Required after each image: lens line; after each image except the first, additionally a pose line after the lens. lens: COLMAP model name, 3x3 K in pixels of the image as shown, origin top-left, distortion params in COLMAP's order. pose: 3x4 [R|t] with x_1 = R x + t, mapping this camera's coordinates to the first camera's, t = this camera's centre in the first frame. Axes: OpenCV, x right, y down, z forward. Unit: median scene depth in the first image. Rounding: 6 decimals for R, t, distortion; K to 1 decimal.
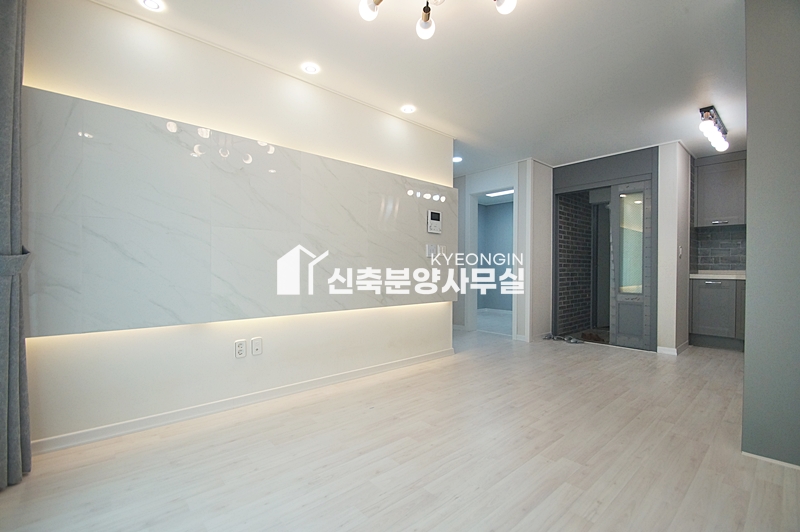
lens RADIAL K [[348.8, 0, 395.1], [0, 348.8, 268.5], [0, 0, 1]] dist [-0.011267, -0.000596]
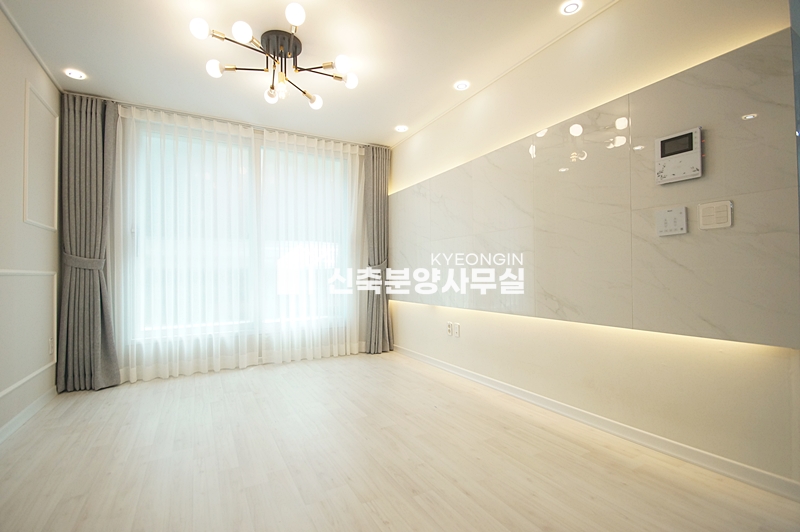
lens RADIAL K [[353.7, 0, 404.7], [0, 353.7, 271.8], [0, 0, 1]] dist [-0.005344, -0.004171]
pose [[-0.184091, -0.008903, -0.982869, 0.835375], [0.012013, 0.999864, -0.011307, 0.021461], [0.982836, -0.013888, -0.183959, 0.973892]]
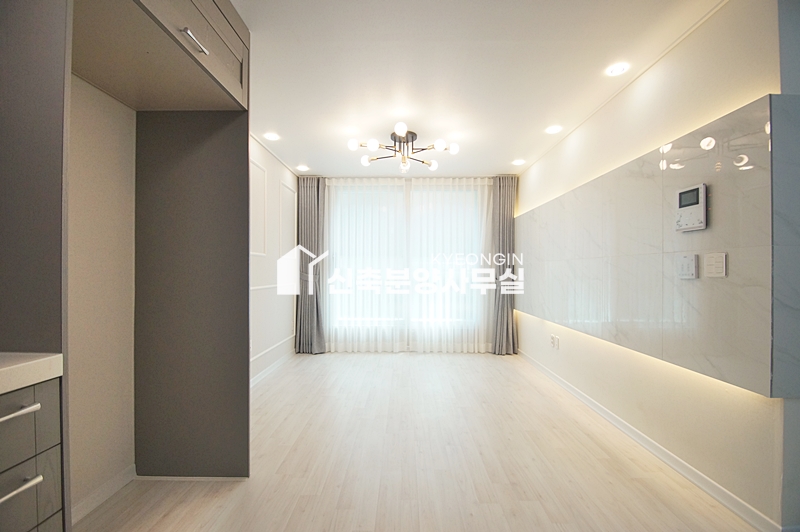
lens RADIAL K [[353.7, 0, 412.4], [0, 353.7, 271.7], [0, 0, 1]] dist [-0.005344, -0.004171]
pose [[-0.637819, -0.005587, -0.770166, 1.002089], [-0.006944, 0.999975, -0.001503, -0.054273], [0.770155, 0.004389, -0.637841, 1.350288]]
